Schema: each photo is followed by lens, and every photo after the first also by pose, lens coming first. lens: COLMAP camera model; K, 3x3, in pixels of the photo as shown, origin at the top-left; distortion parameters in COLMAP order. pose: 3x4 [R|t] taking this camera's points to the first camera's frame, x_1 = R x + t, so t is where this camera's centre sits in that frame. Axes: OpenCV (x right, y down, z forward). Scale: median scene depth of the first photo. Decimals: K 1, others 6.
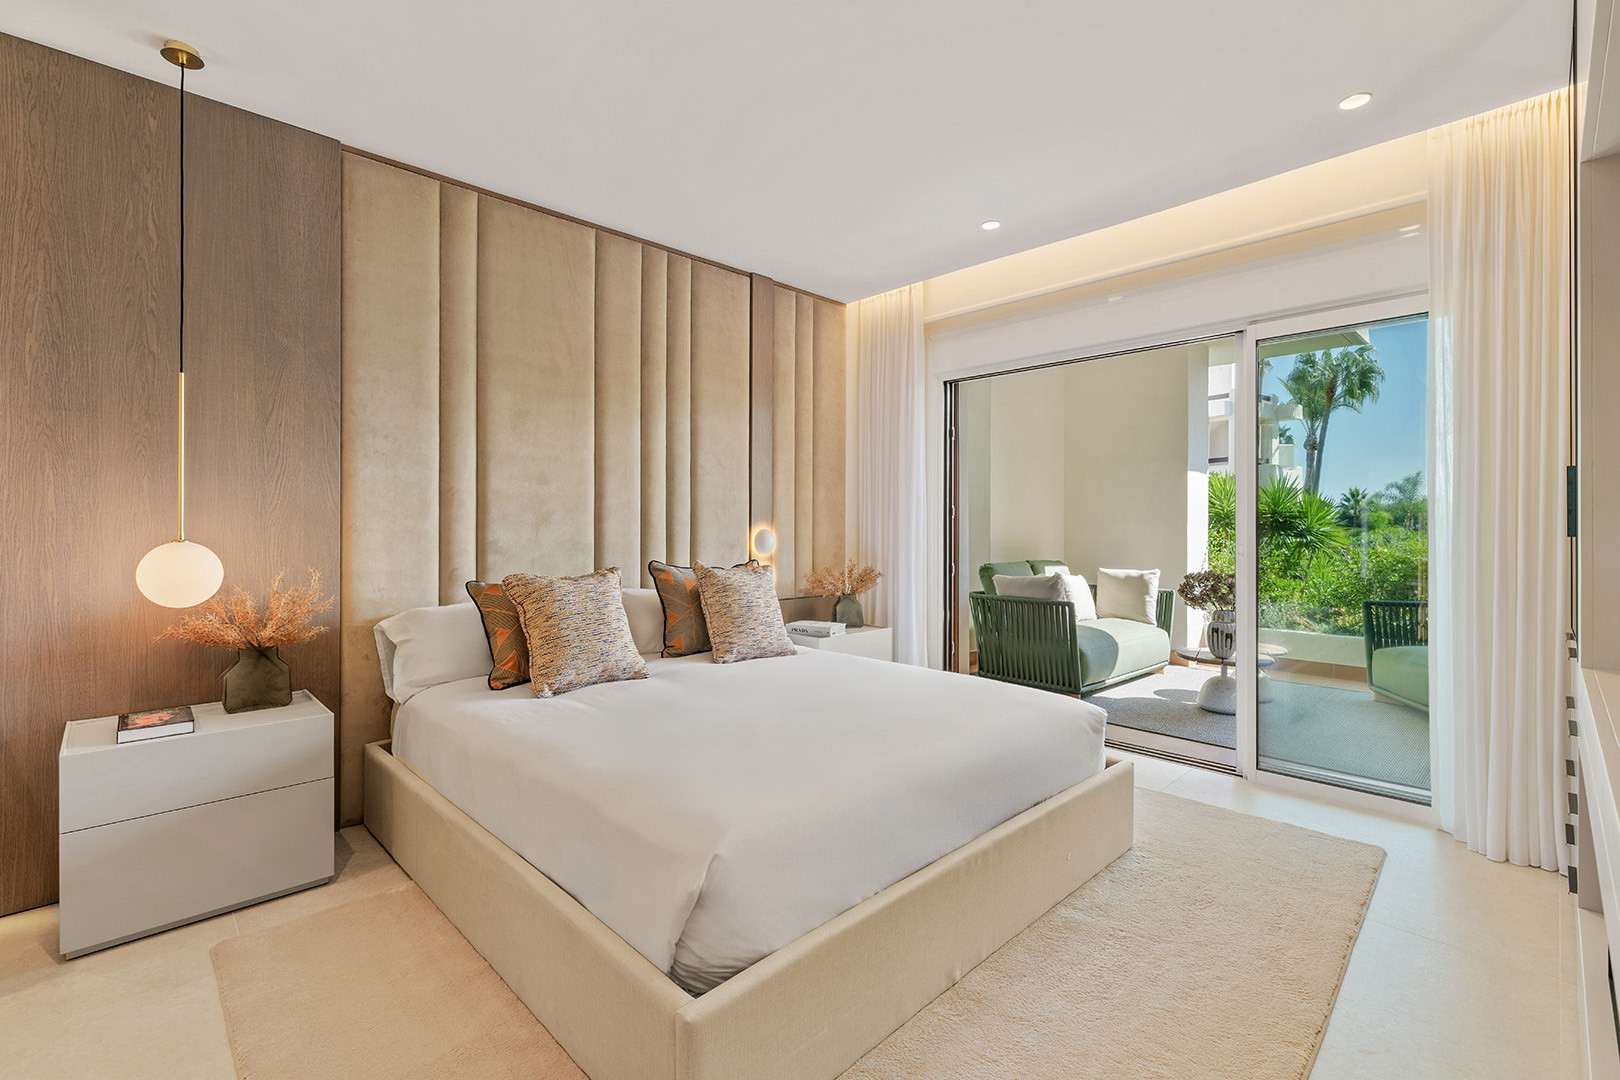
lens RADIAL K [[705.6, 0, 810.0], [0, 705.6, 540.0], [0, 0, 1]] dist [0.000300, -0.000004]
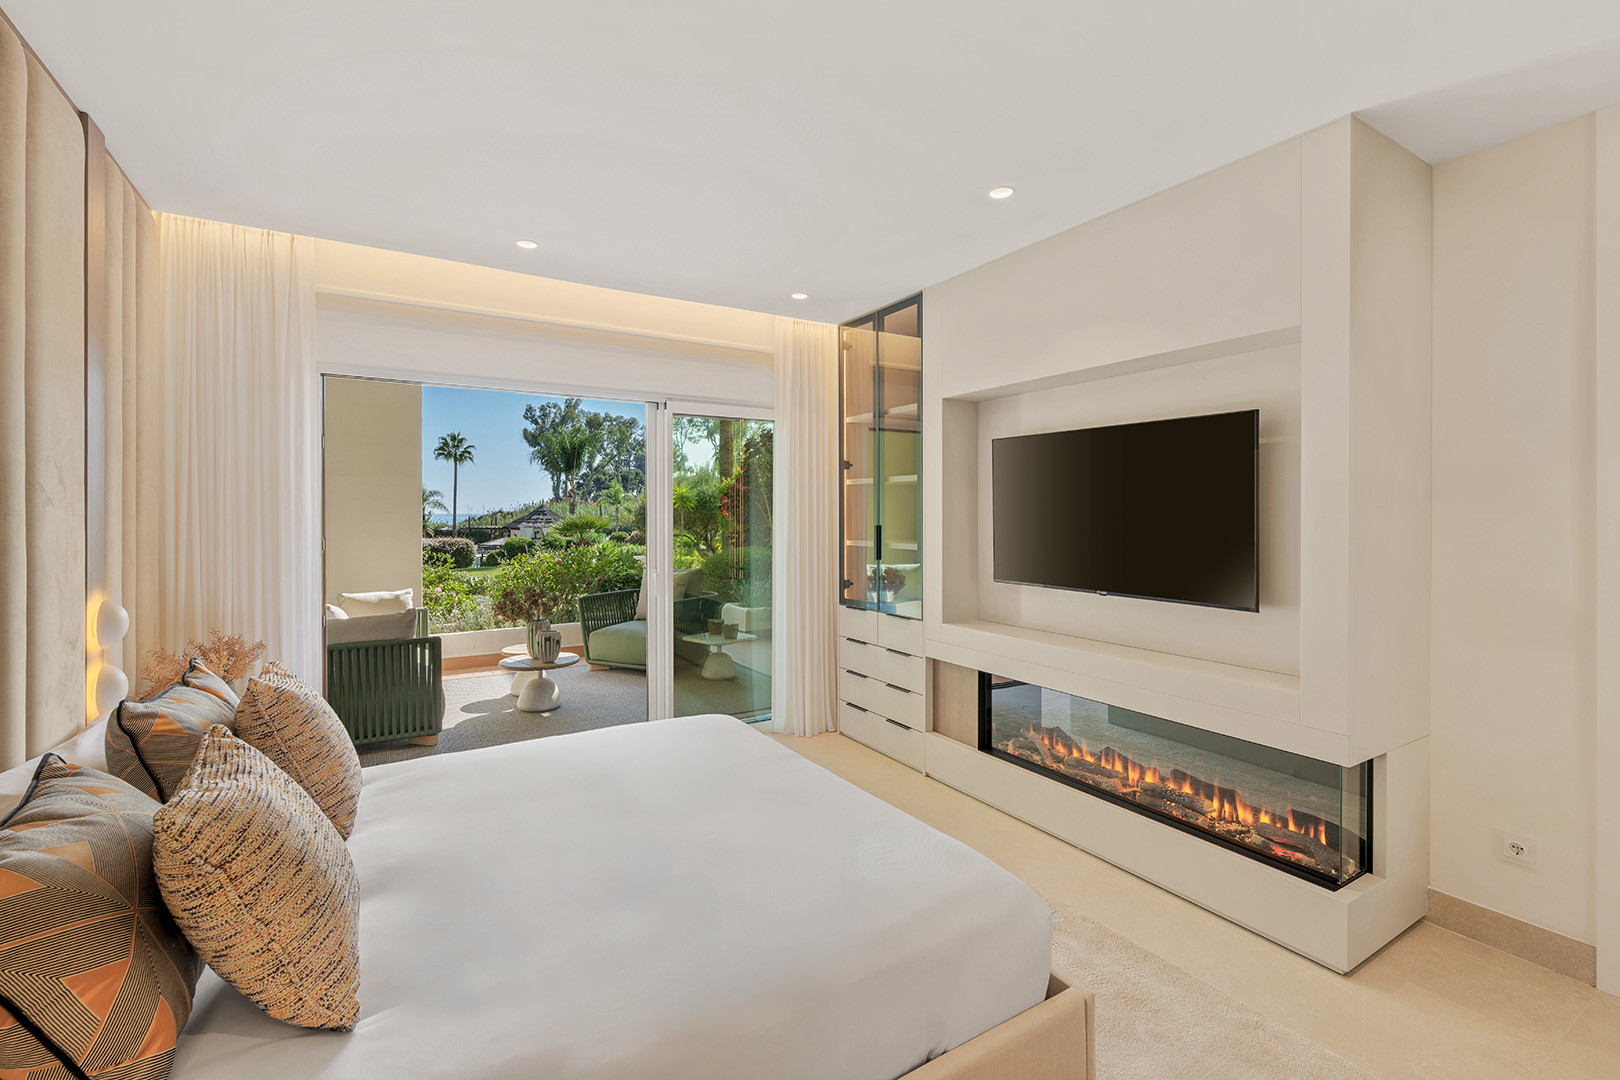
lens RADIAL K [[705.6, 0, 810.0], [0, 705.6, 540.0], [0, 0, 1]] dist [0.000300, -0.000004]
pose [[0.224124, -0.039603, 0.973756, -0.448306], [0.020995, 0.999138, 0.035803, -0.066026], [-0.974334, 0.012420, 0.224762, 0.340769]]
